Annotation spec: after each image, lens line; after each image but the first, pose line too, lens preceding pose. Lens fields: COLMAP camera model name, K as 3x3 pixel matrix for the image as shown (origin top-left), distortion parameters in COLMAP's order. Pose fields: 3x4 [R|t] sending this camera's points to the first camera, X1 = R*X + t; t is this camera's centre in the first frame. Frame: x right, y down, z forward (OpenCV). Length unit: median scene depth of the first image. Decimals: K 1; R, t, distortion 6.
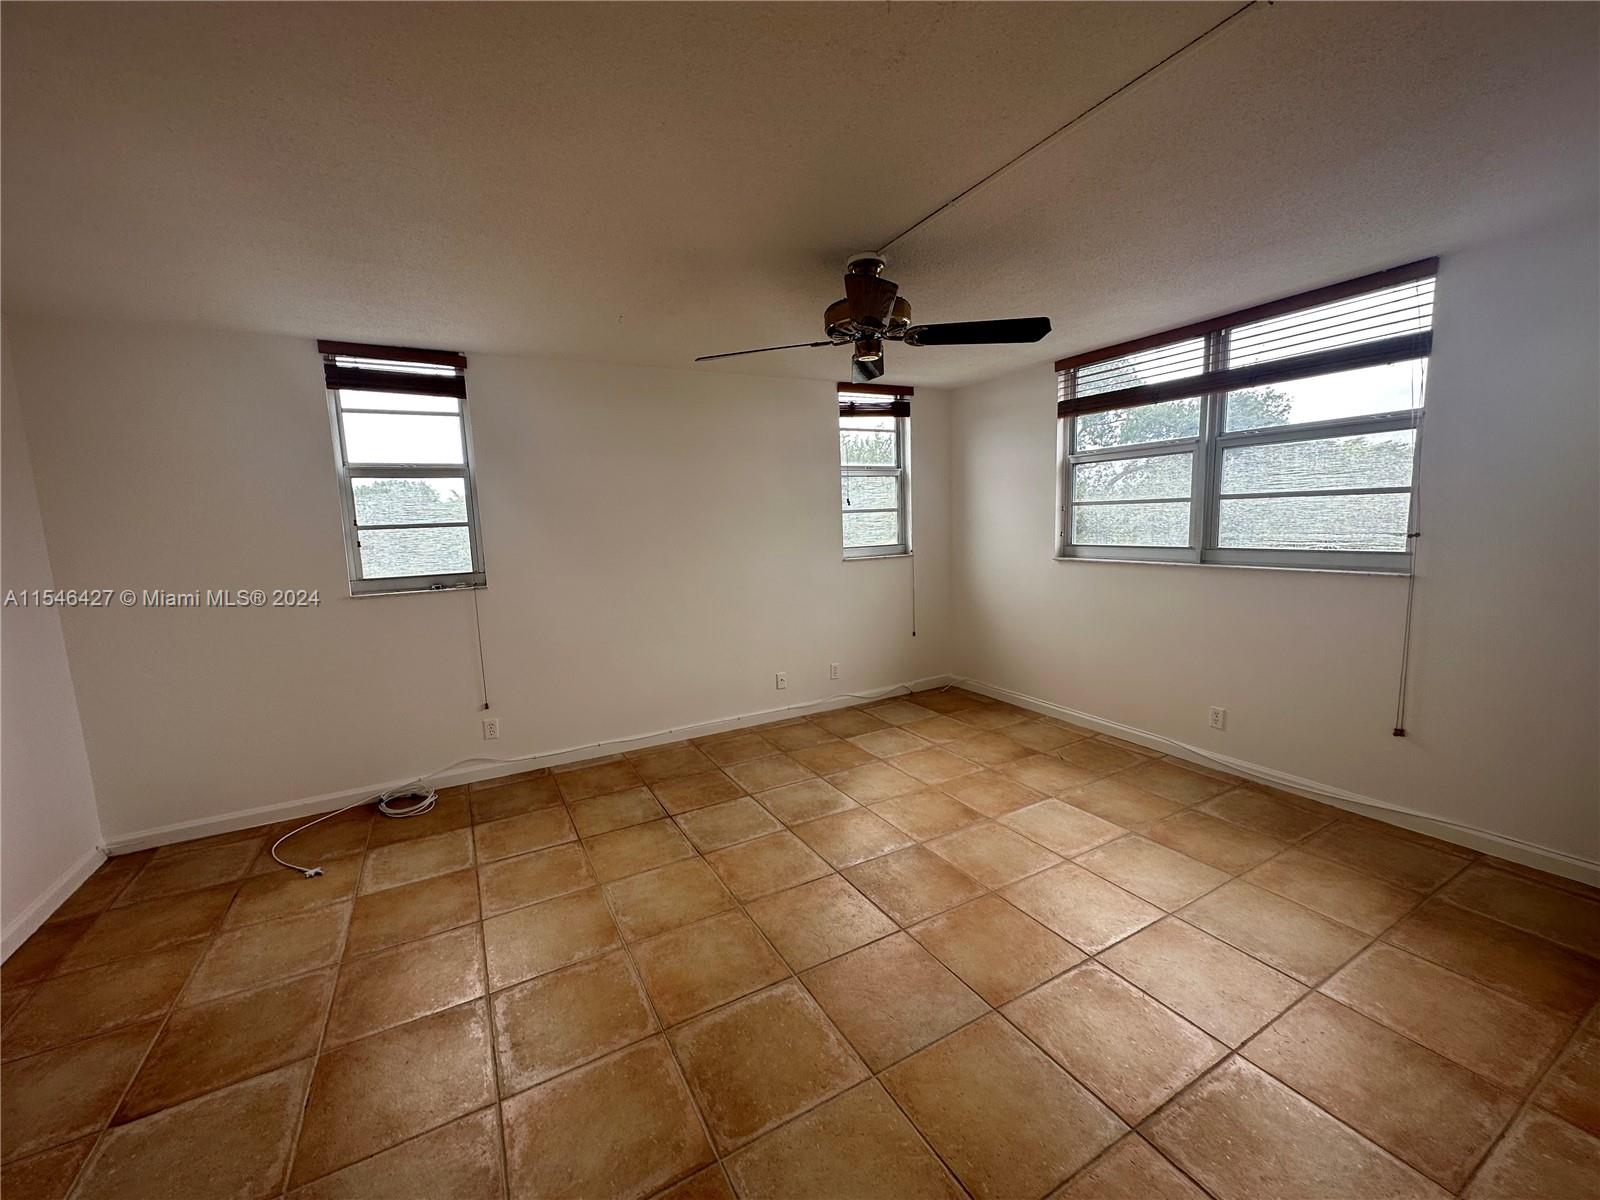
lens RADIAL K [[639.2, 0, 800.0], [0, 639.2, 600.0], [0, 0, 1]] dist [0.000961, 0.000148]
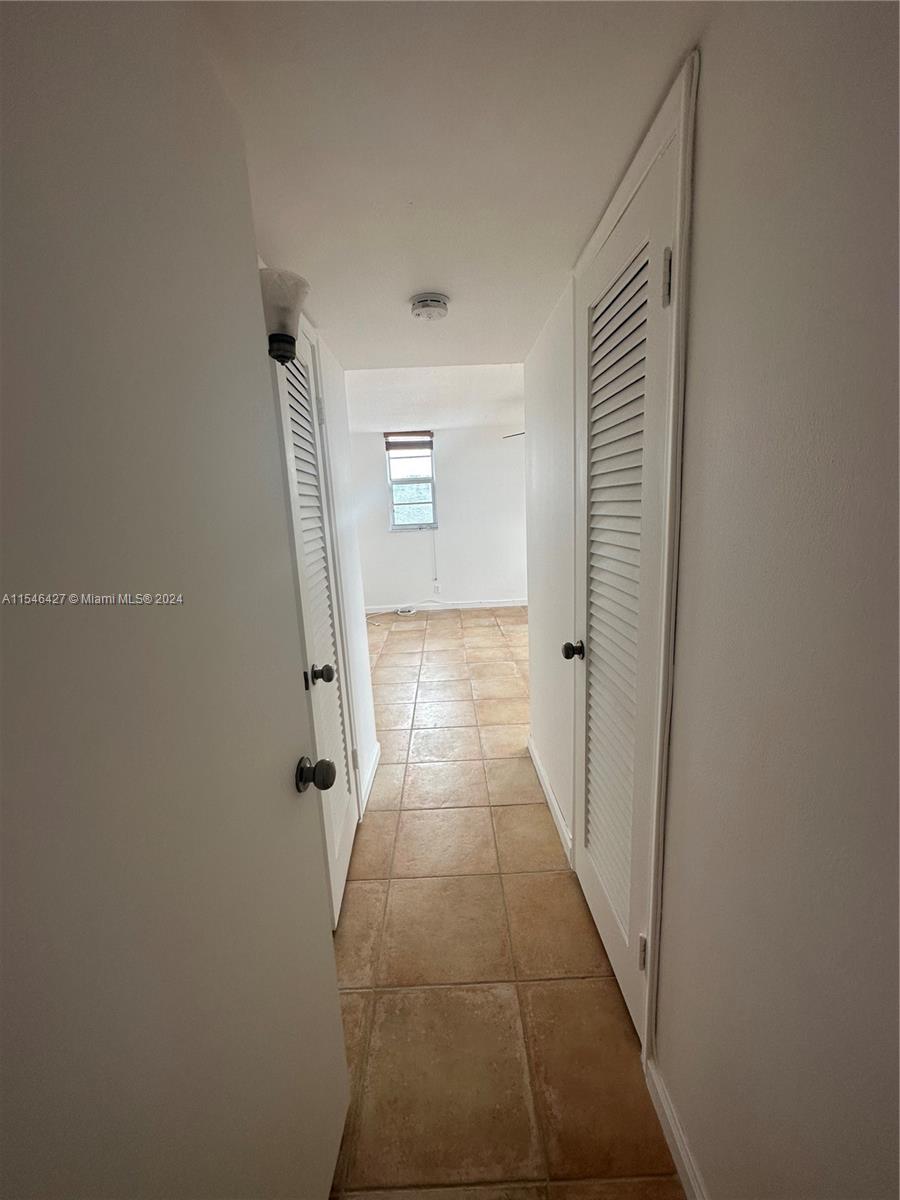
lens RADIAL K [[479.4, 0, 450.0], [0, 479.4, 600.0], [0, 0, 1]] dist [0.000961, 0.000148]
pose [[0.880566, 0.081003, -0.466949, 0.582155], [-0.041590, 0.994692, 0.094123, 0.103414], [0.472094, -0.063461, 0.879261, -0.815631]]
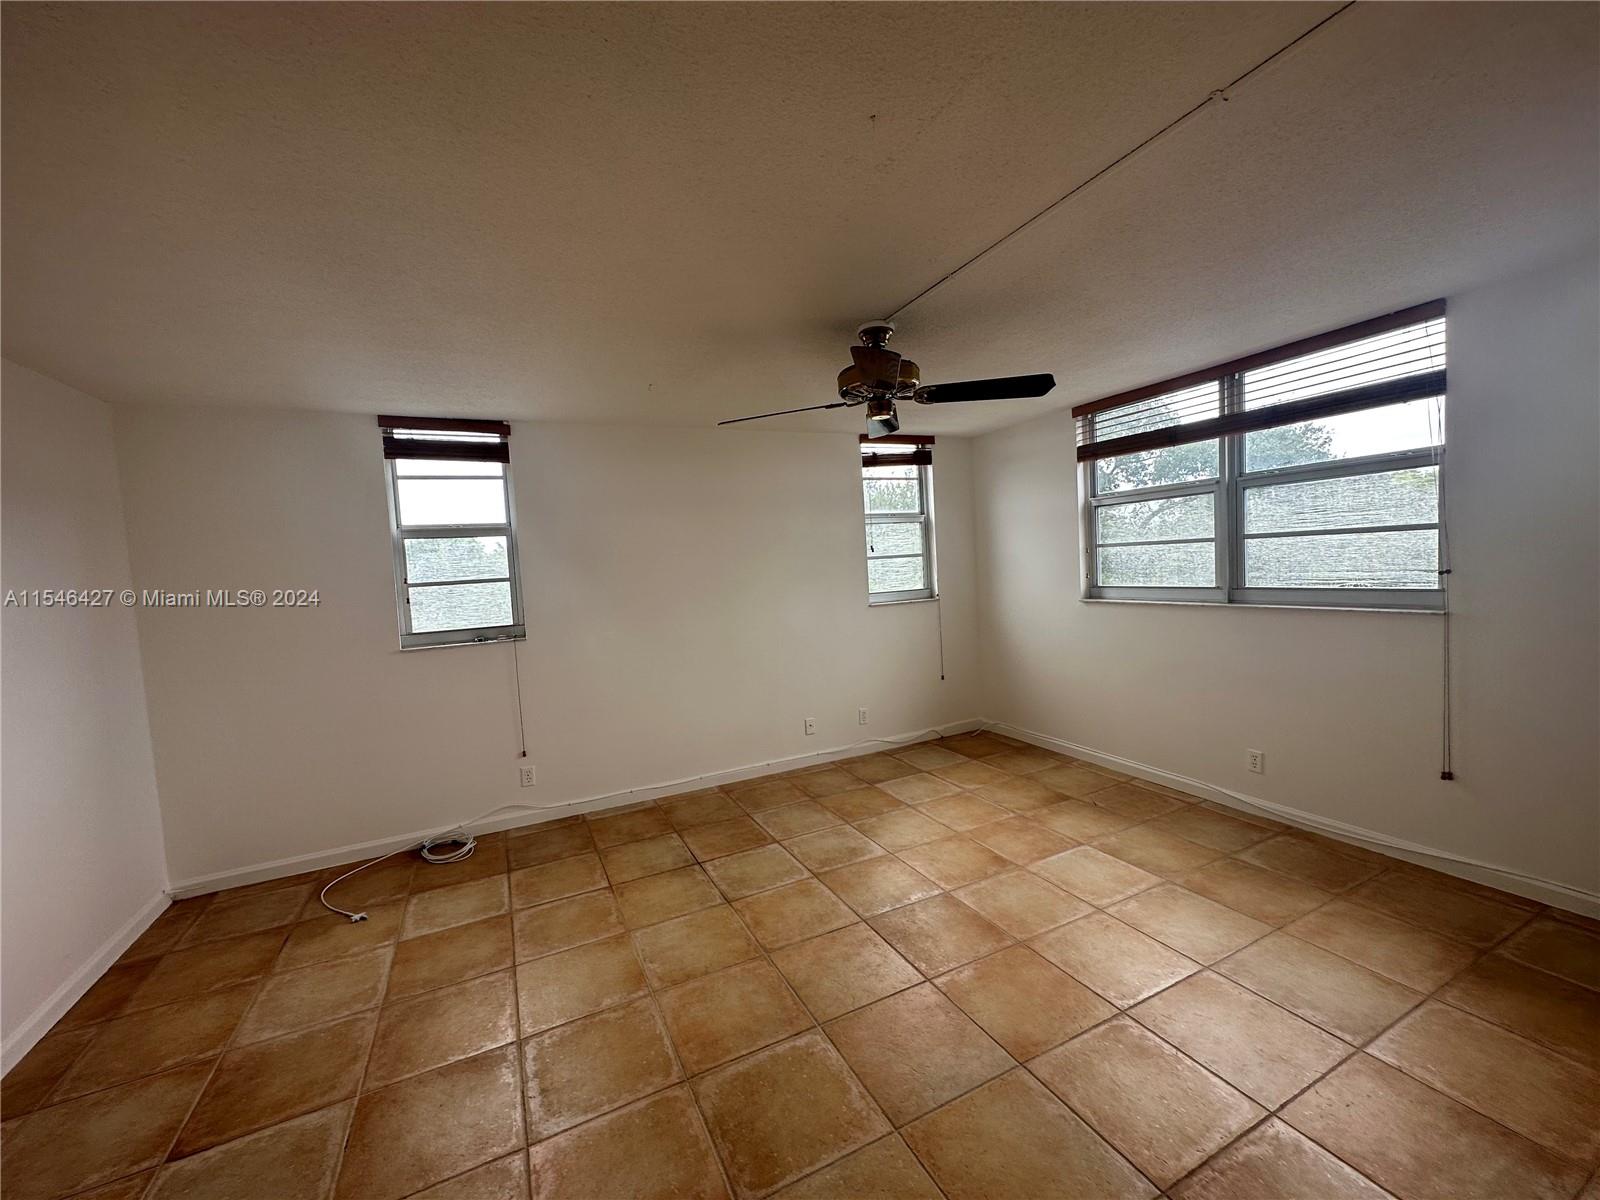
lens RADIAL K [[639.2, 0, 800.0], [0, 639.2, 600.0], [0, 0, 1]] dist [0.000961, 0.000148]
pose [[0.998342, -0.019273, -0.054243, 0.024374], [0.015569, 0.997571, -0.067893, -0.007562], [0.055420, 0.066936, 0.996217, -0.034060]]
